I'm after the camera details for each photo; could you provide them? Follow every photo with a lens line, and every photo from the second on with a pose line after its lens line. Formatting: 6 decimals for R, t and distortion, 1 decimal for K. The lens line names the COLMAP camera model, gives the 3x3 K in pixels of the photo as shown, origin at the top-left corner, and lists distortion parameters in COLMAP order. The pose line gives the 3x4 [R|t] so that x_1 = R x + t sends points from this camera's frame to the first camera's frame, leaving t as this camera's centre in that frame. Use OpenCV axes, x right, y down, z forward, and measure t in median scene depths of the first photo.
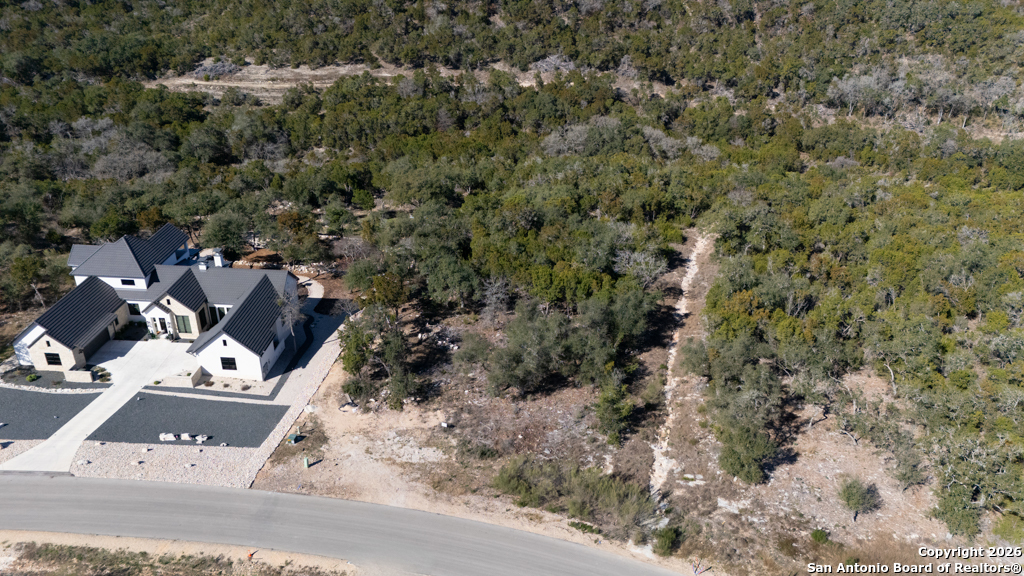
lens RADIAL K [[743.8, 0, 512.0], [0, 743.8, 288.0], [0, 0, 1]] dist [0.054702, -0.041565]
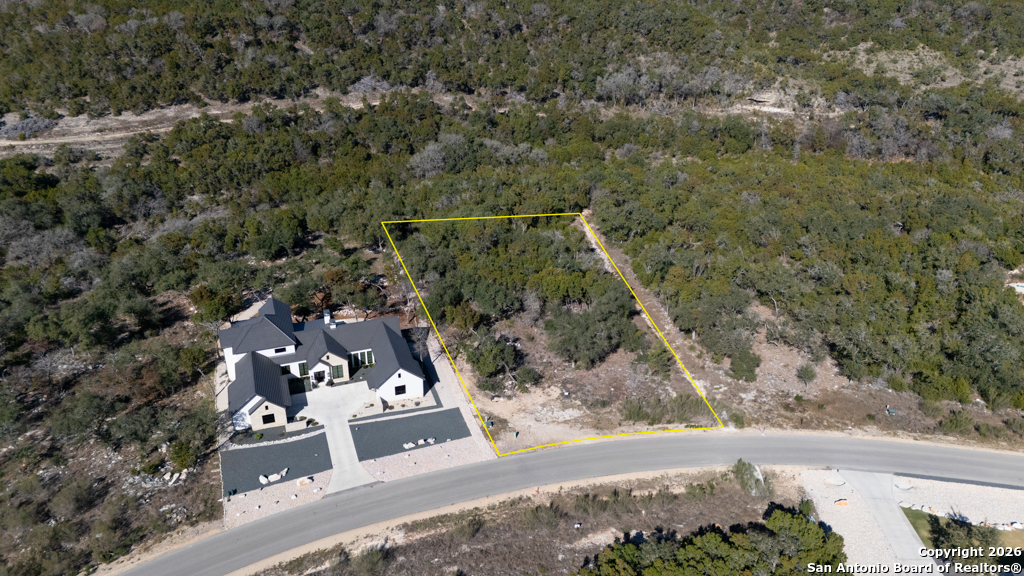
lens RADIAL K [[743.8, 0, 512.0], [0, 743.8, 288.0], [0, 0, 1]] dist [0.054702, -0.041565]
pose [[0.918572, -0.191045, 0.346016, -0.203674], [0.178914, 0.981581, 0.066994, -0.044859], [-0.352441, 0.000368, 0.935834, -0.114602]]
